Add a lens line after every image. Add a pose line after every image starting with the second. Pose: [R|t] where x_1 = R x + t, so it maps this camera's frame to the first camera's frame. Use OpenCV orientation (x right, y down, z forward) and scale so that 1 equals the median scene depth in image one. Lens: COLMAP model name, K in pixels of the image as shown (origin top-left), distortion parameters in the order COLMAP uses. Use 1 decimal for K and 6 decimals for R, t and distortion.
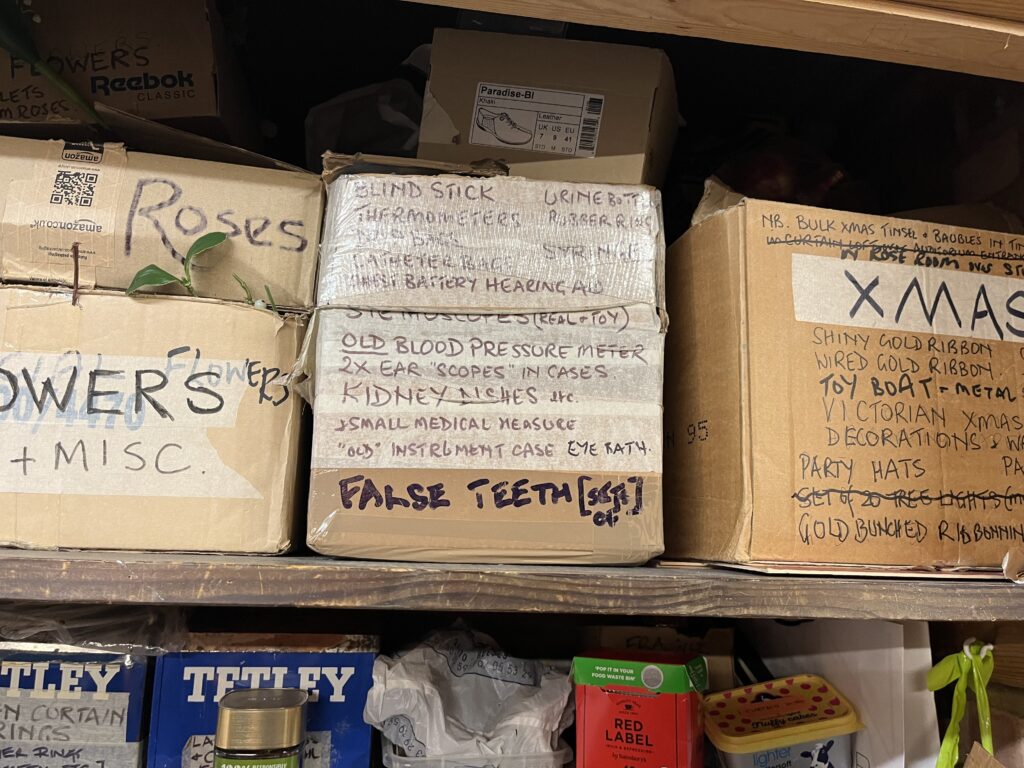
lens RADIAL K [[759.2, 0, 506.8], [0, 759.2, 385.1], [0, 0, 1]] dist [0.085631, -0.124778]
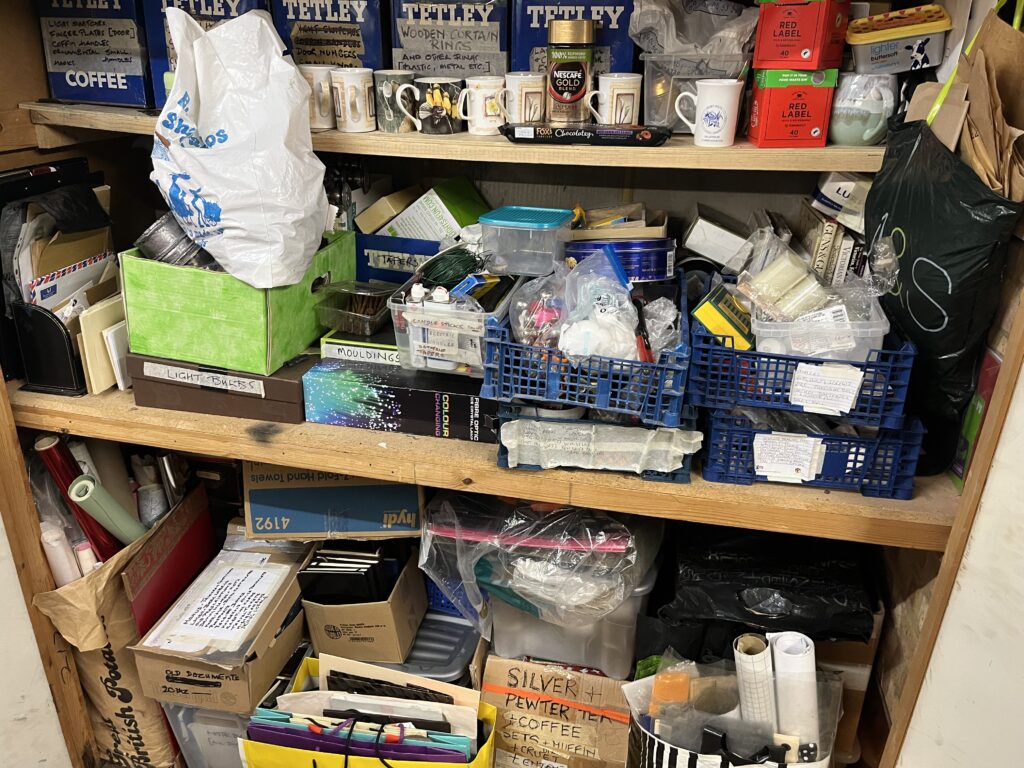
lens RADIAL K [[759.2, 0, 506.8], [0, 759.2, 385.1], [0, 0, 1]] dist [0.085631, -0.124778]
pose [[0.934951, 0.125564, -0.331814, 0.224157], [0.080210, 0.836245, 0.542458, 0.138062], [0.345591, -0.533786, 0.771777, -0.821609]]
